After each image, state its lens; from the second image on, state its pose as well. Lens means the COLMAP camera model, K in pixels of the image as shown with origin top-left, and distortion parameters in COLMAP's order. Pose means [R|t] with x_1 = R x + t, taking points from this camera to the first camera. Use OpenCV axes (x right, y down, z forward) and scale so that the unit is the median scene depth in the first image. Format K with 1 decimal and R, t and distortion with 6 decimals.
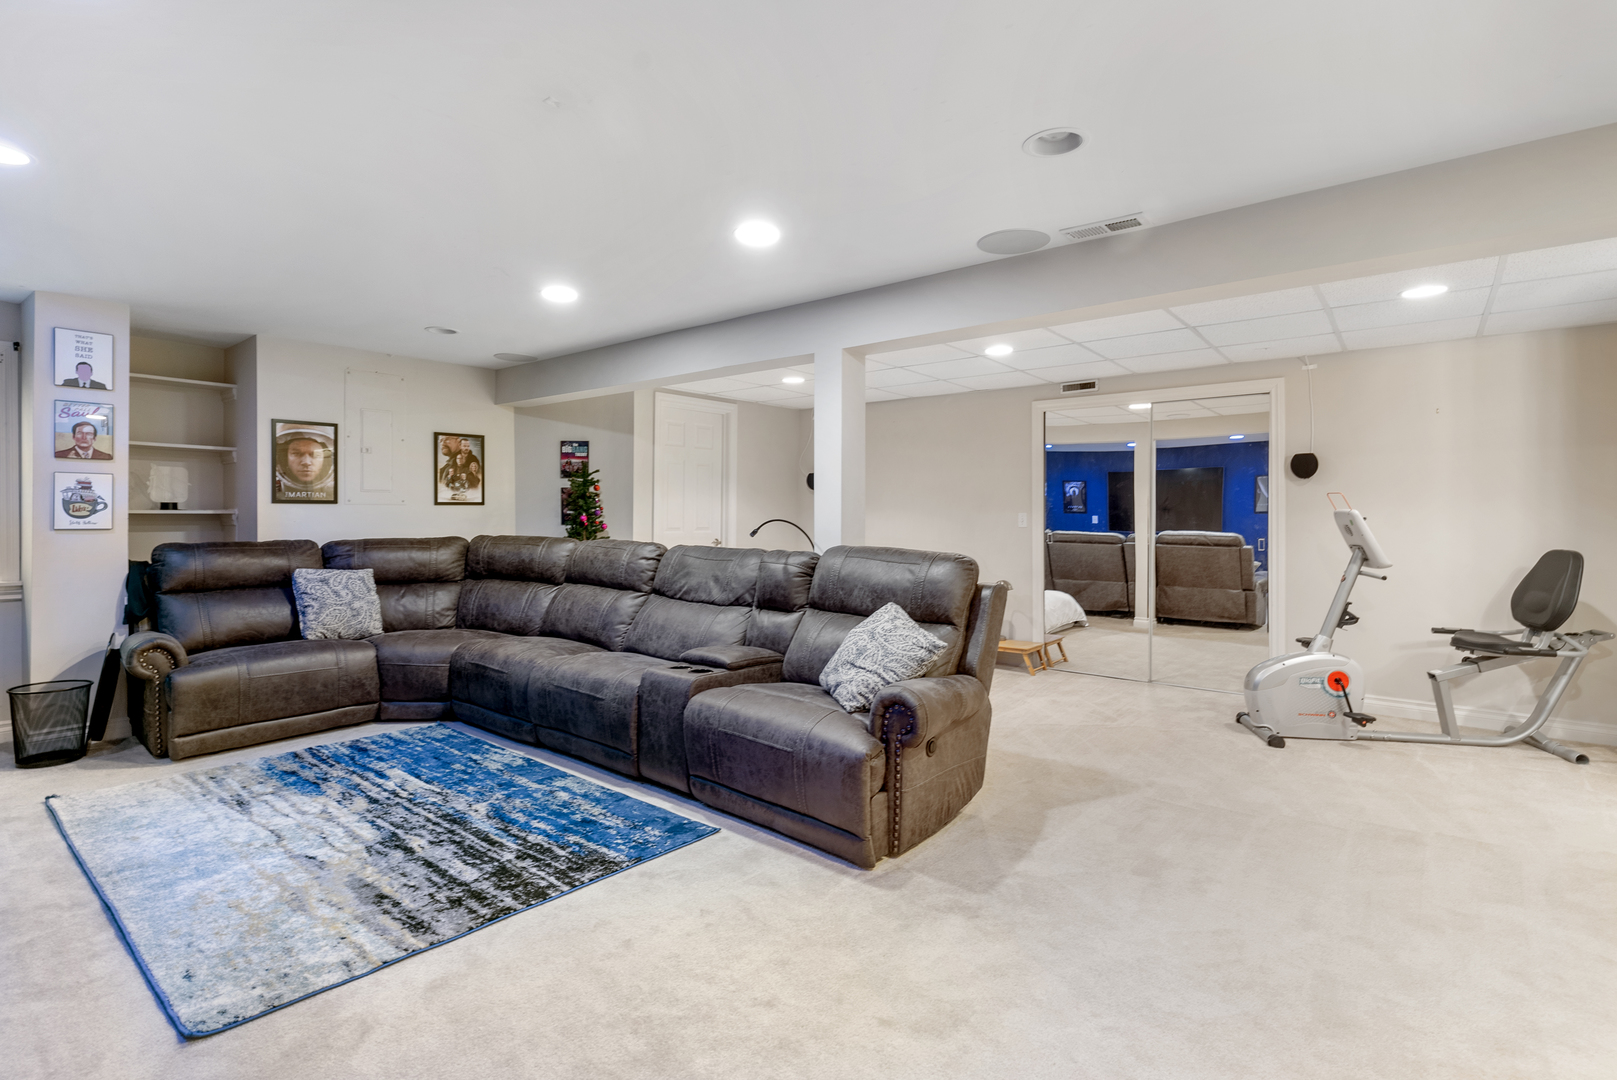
lens RADIAL K [[781.7, 0, 810.3], [0, 781.7, 525.4], [0, 0, 1]] dist [0.002030, -0.000058]
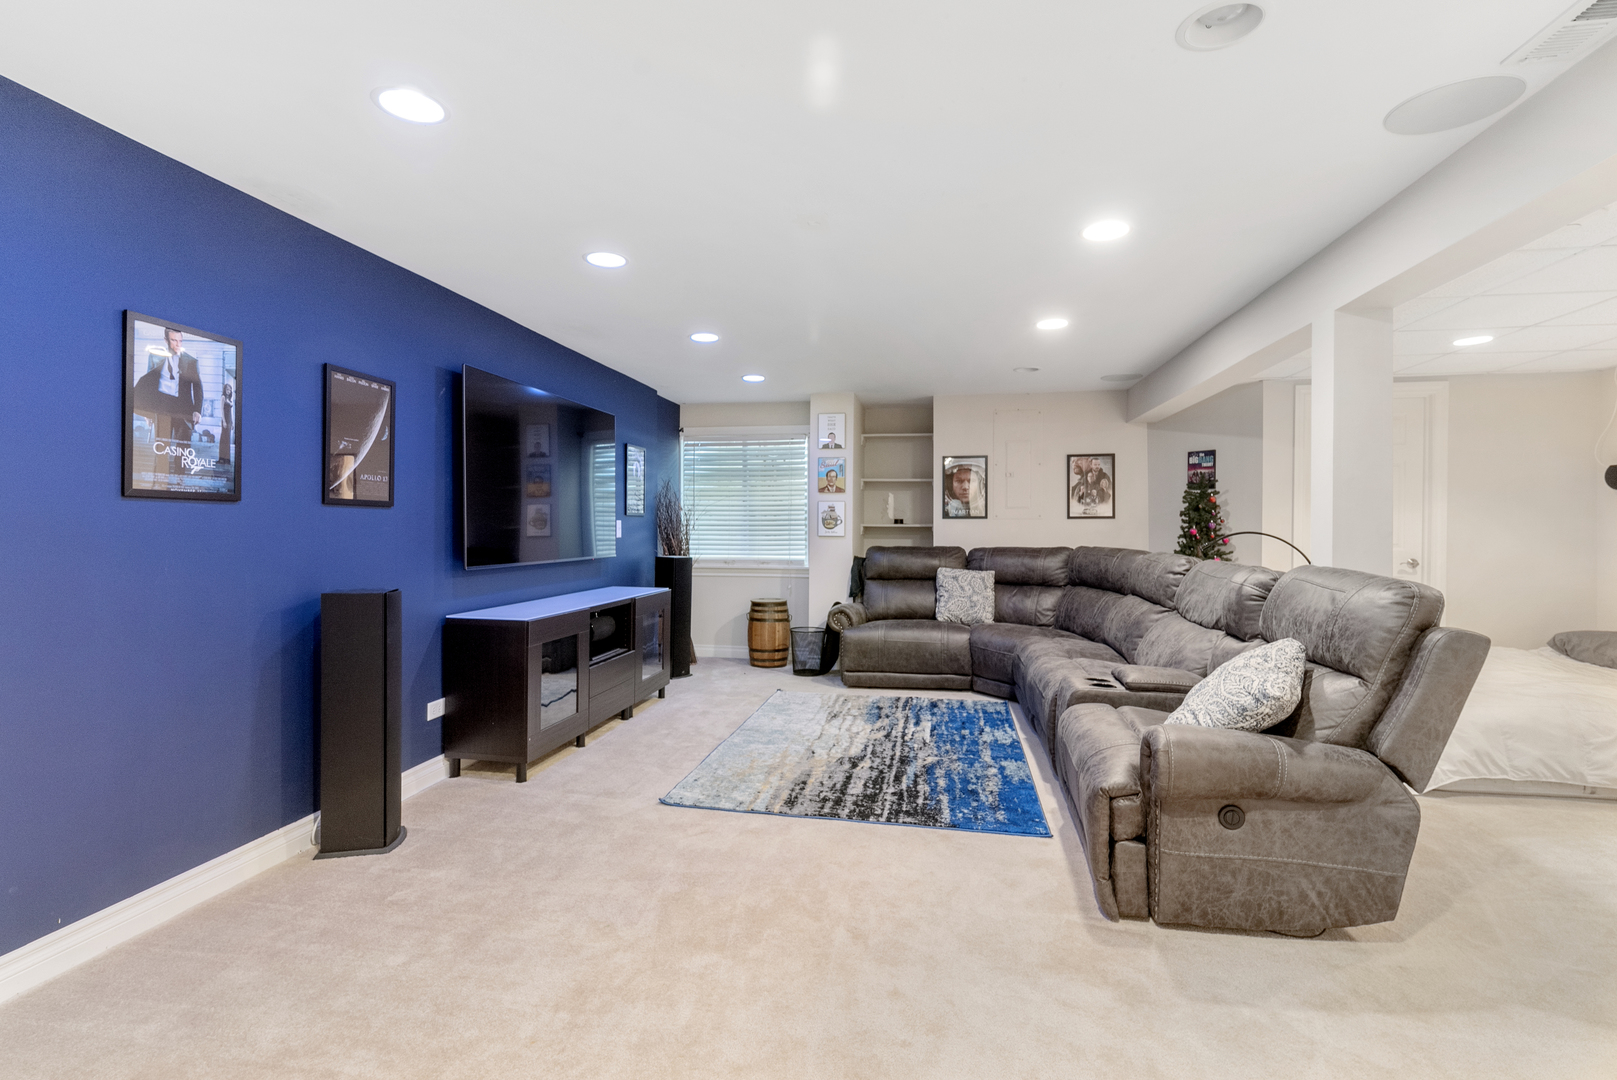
lens RADIAL K [[781.7, 0, 810.3], [0, 781.7, 525.4], [0, 0, 1]] dist [0.002030, -0.000058]
pose [[0.490185, -0.003208, -0.871613, 0.470886], [-0.014337, 0.999828, -0.011743, 0.002918], [0.871501, 0.018253, 0.490055, 0.173145]]
